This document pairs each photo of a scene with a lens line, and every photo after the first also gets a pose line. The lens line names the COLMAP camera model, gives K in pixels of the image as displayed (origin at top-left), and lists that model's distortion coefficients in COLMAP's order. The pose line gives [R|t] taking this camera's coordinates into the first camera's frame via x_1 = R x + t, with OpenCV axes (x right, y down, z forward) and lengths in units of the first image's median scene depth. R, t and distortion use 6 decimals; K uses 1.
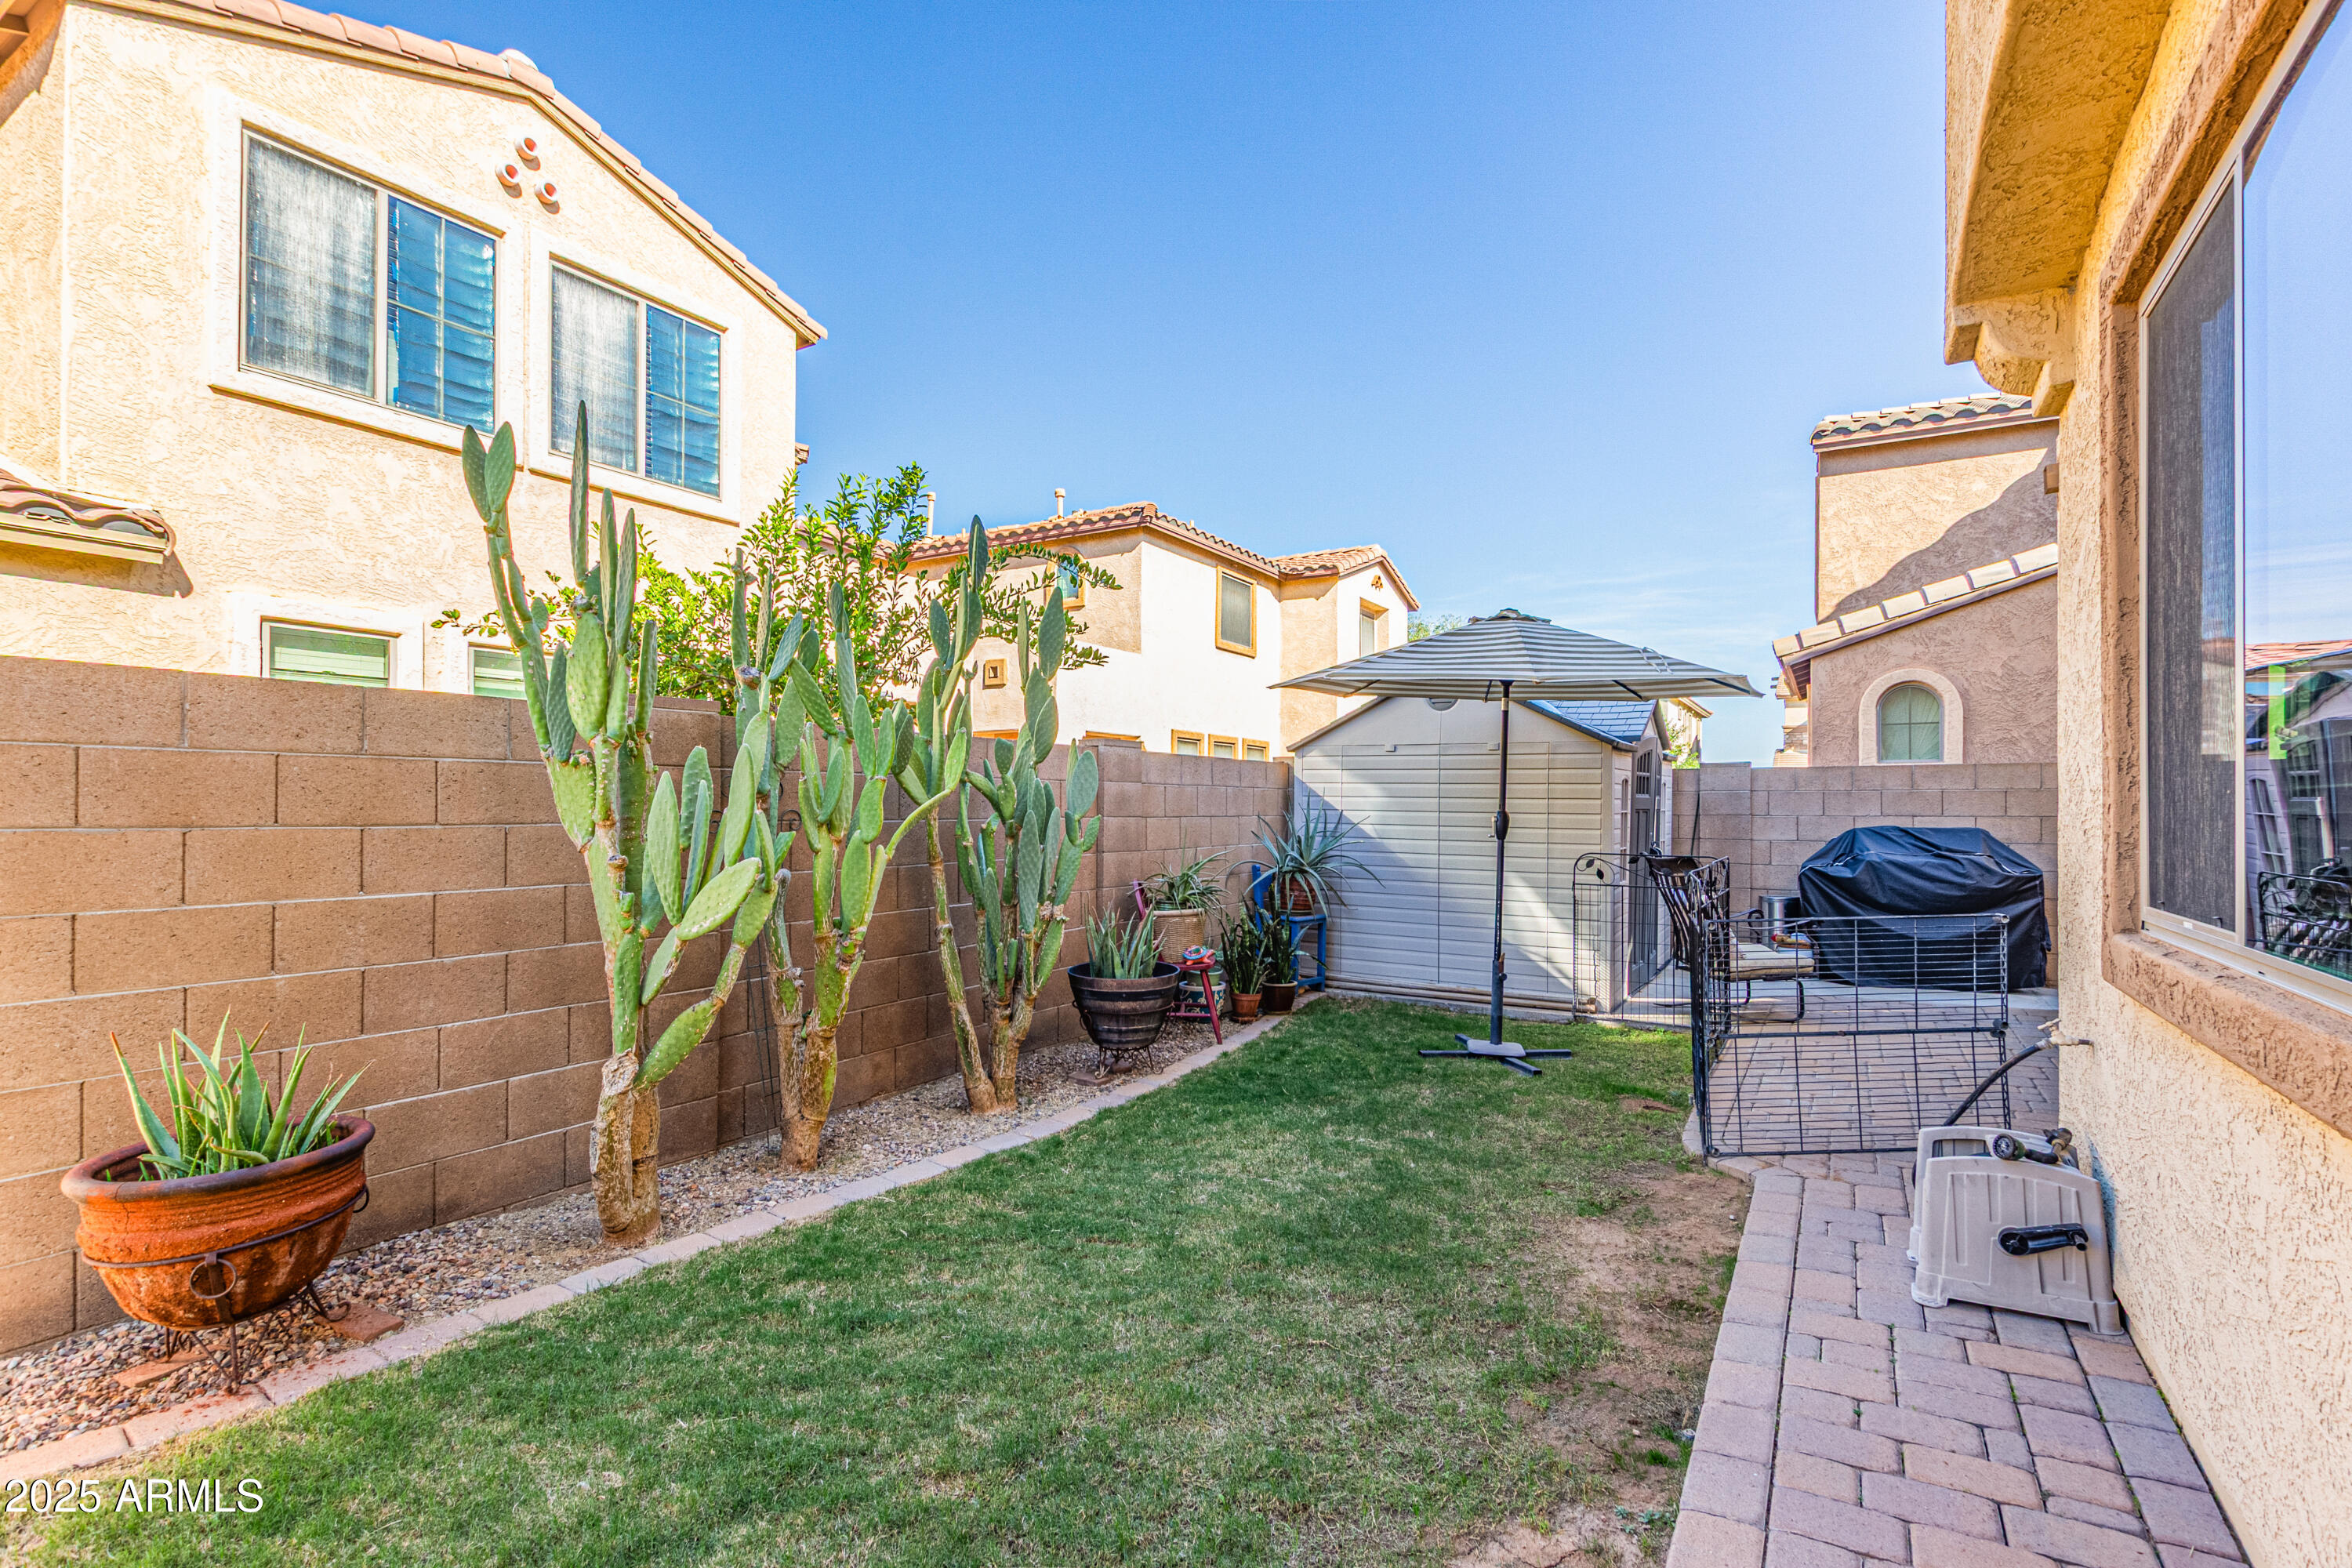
lens RADIAL K [[1086.9, 0, 1193.6], [0, 1086.9, 801.3], [0, 0, 1]] dist [0.012703, -0.007926]
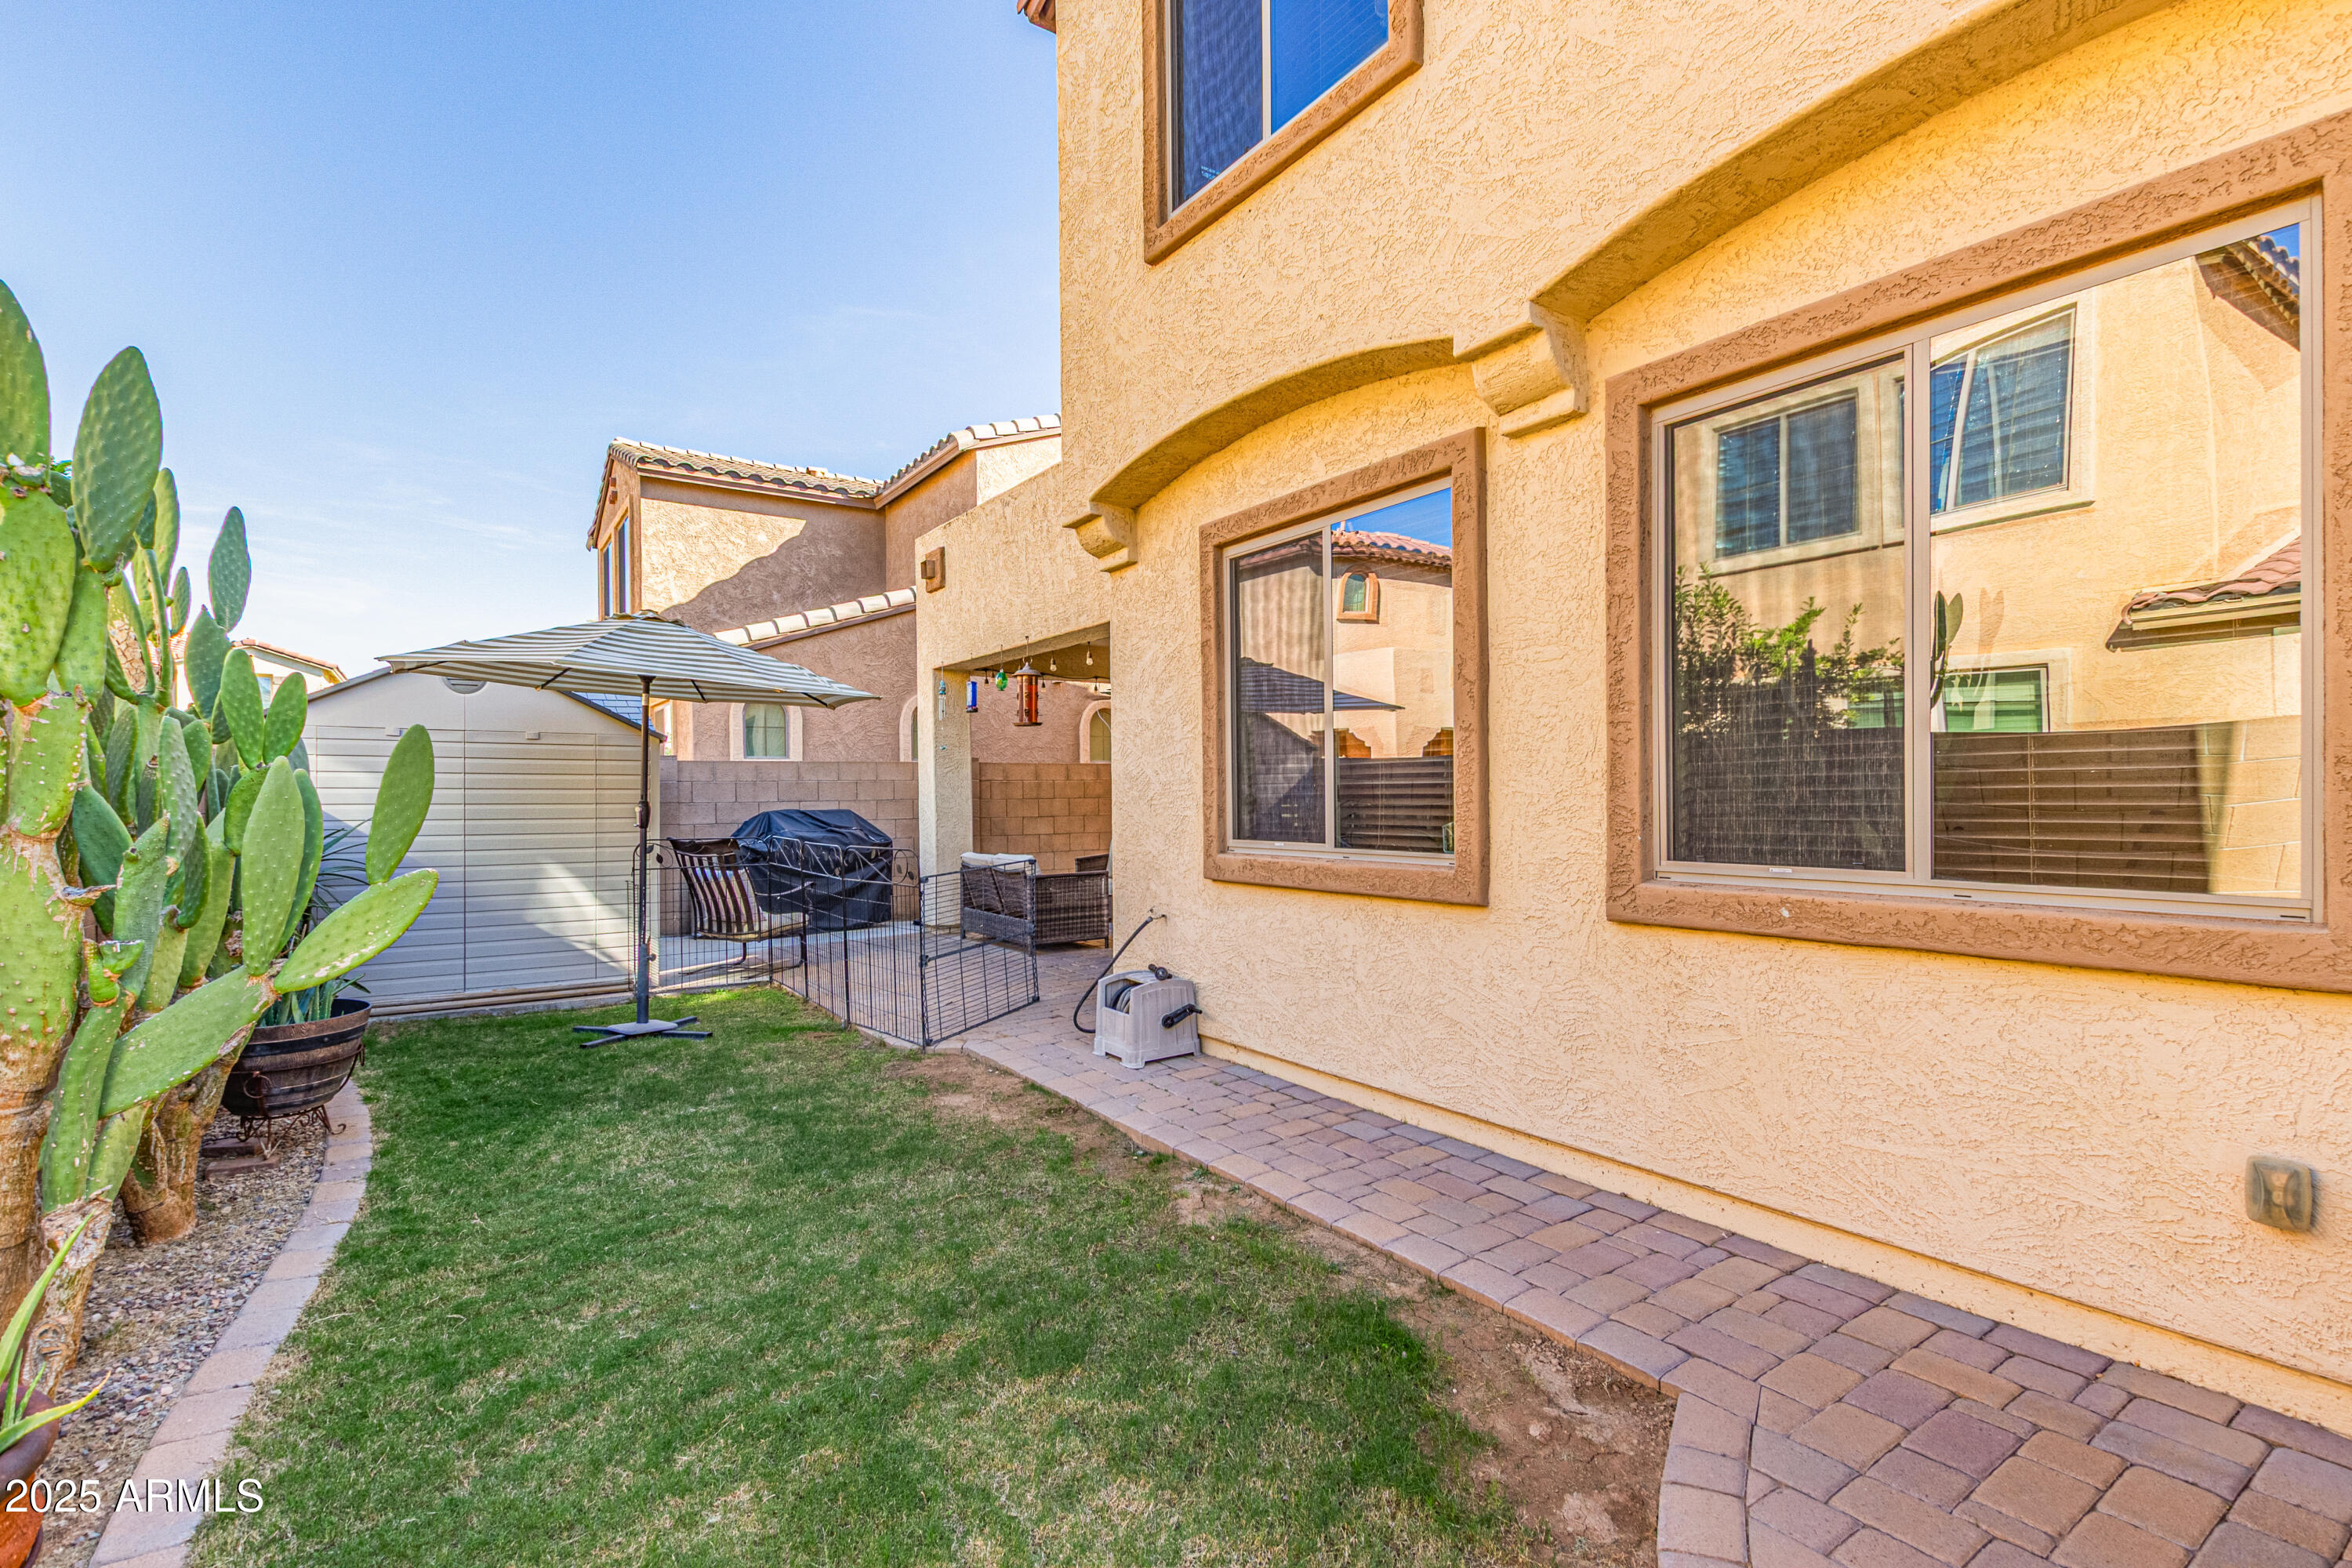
lens RADIAL K [[1085.6, 0, 1180.6], [0, 1085.6, 791.8], [0, 0, 1]] dist [0.007301, -0.000938]
pose [[0.422839, -0.006509, 0.906182, -0.650291], [0.004798, 0.999976, 0.004943, -0.004166], [-0.906192, 0.002258, 0.422860, 0.121917]]
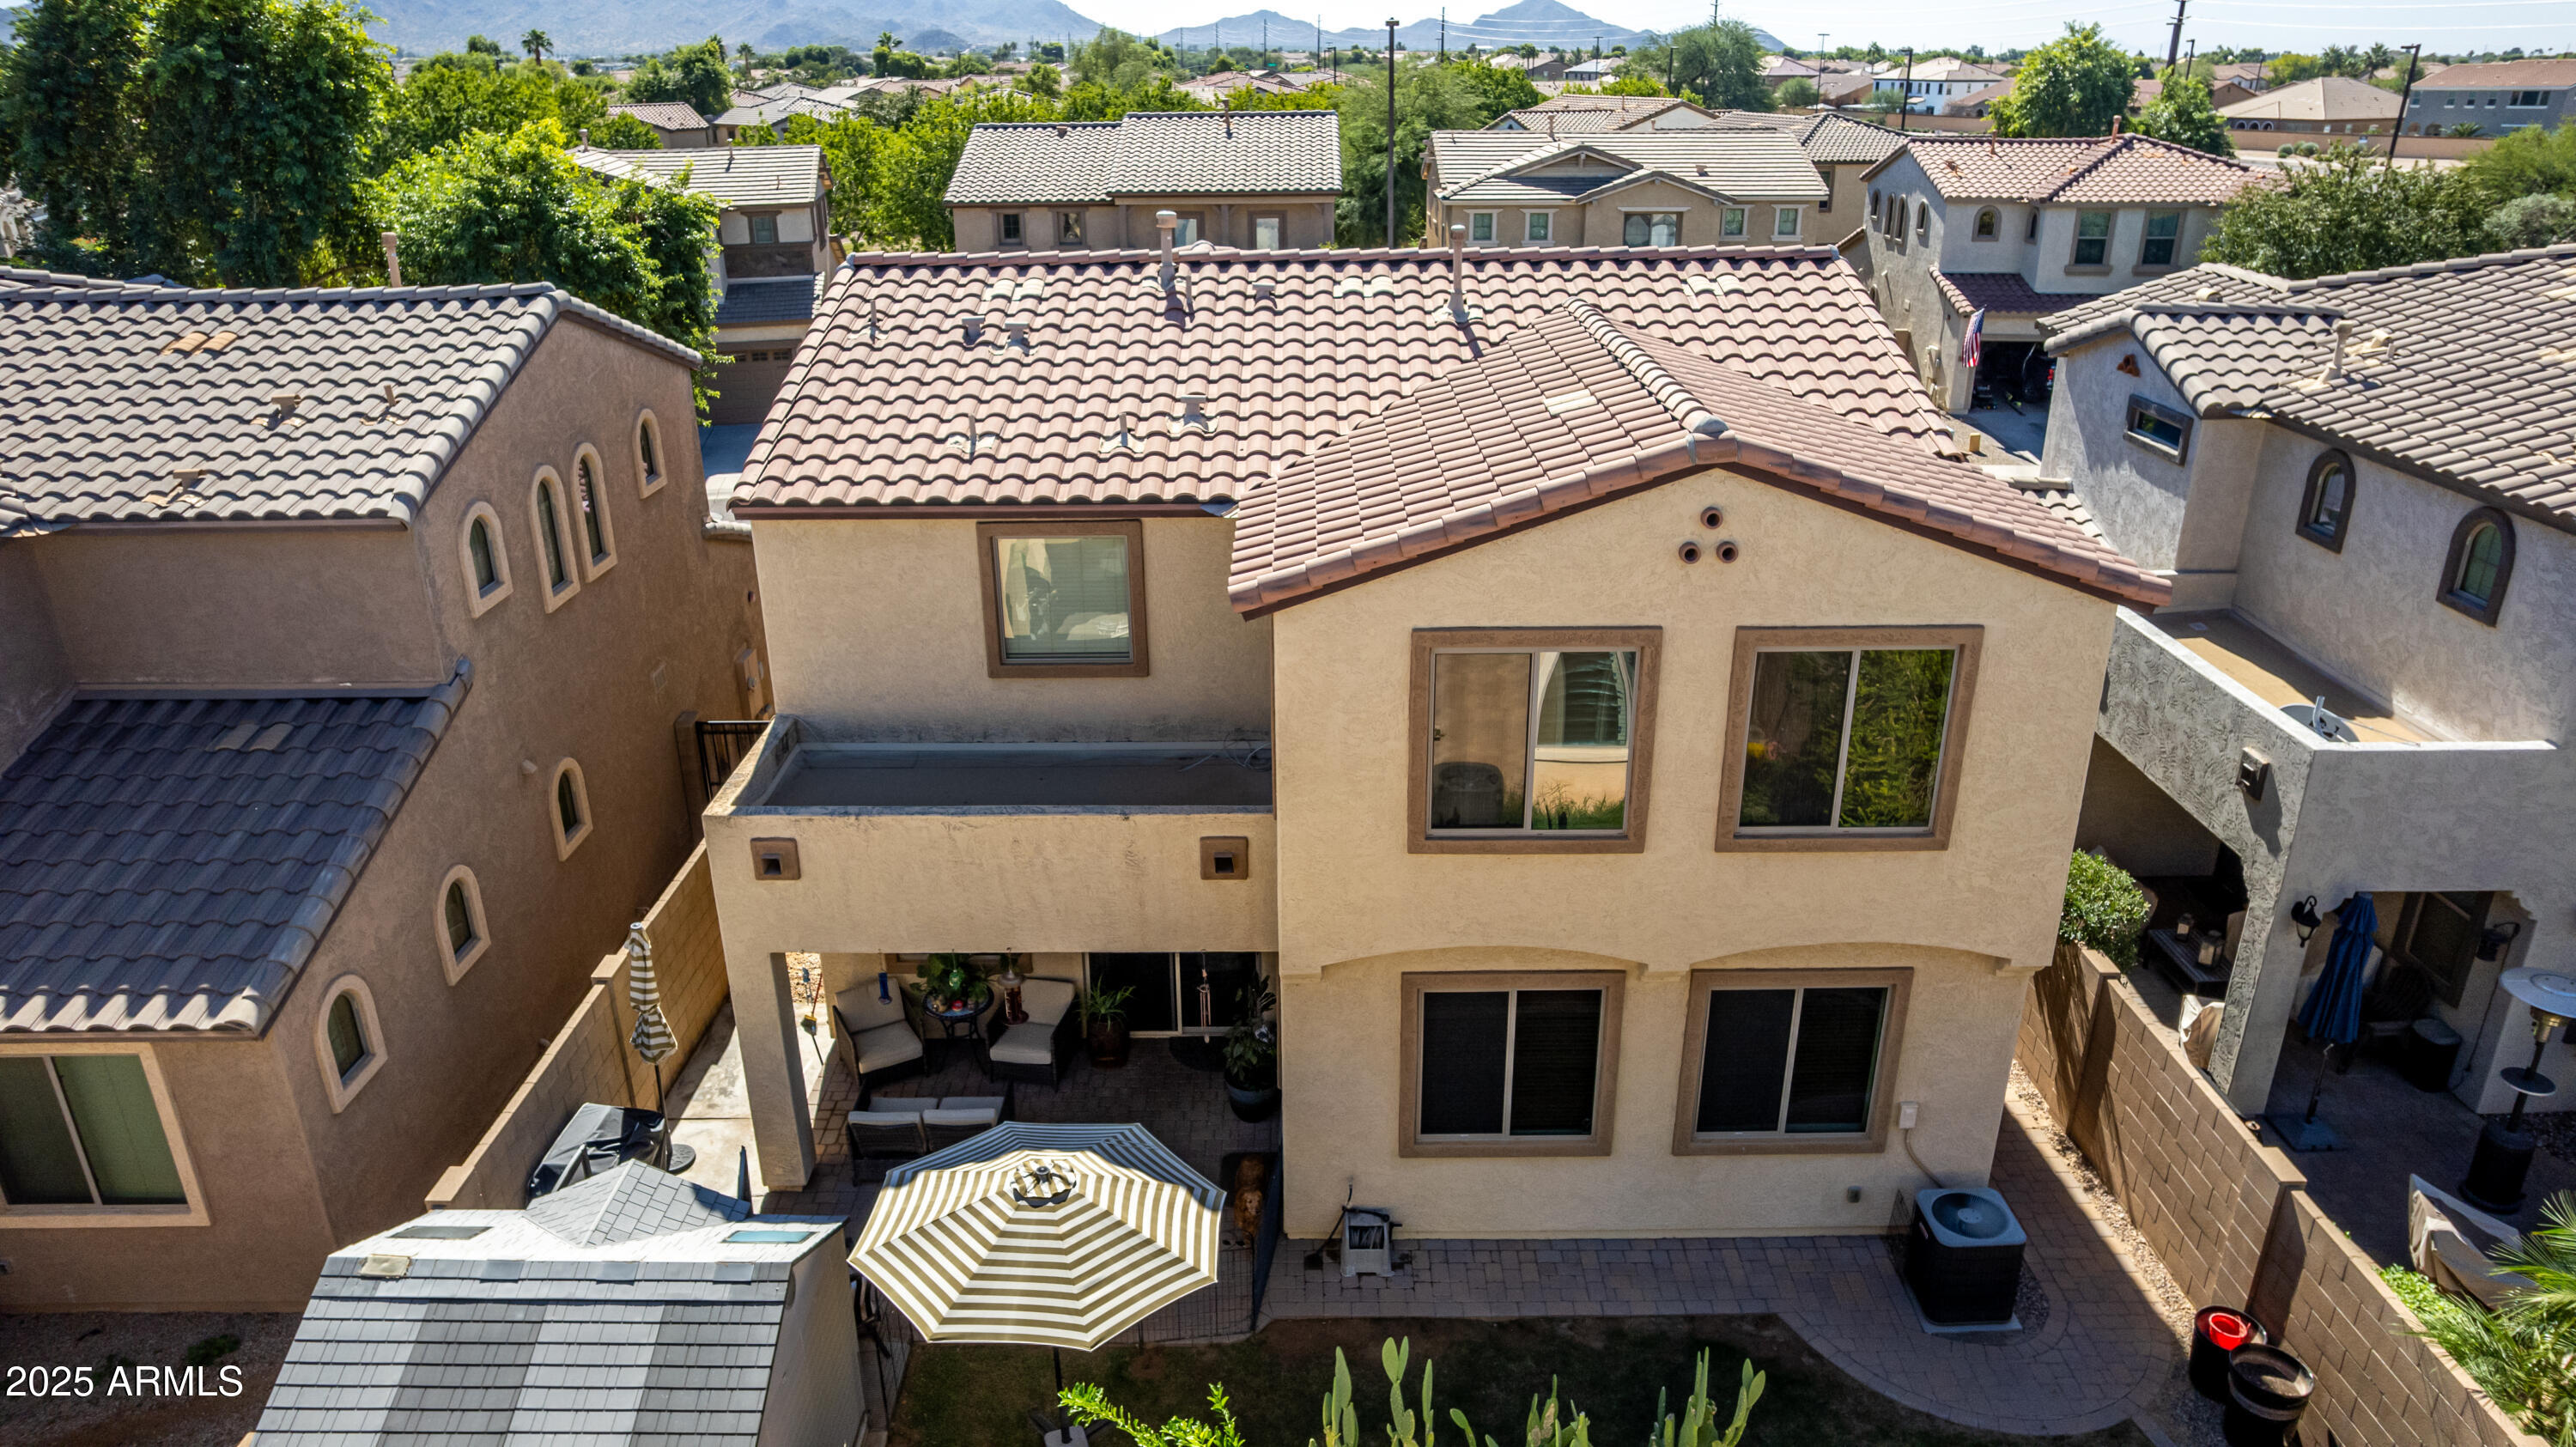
lens RADIAL K [[1653.8, 0, 1294.1], [0, 1653.8, 717.8], [0, 0, 1]] dist [-0.068627, 0.055826]
pose [[-0.509670, -0.323239, 0.797341, -1.665710], [-0.000172, 0.926780, 0.375604, -1.912650], [-0.860370, 0.191297, -0.472407, 2.180587]]
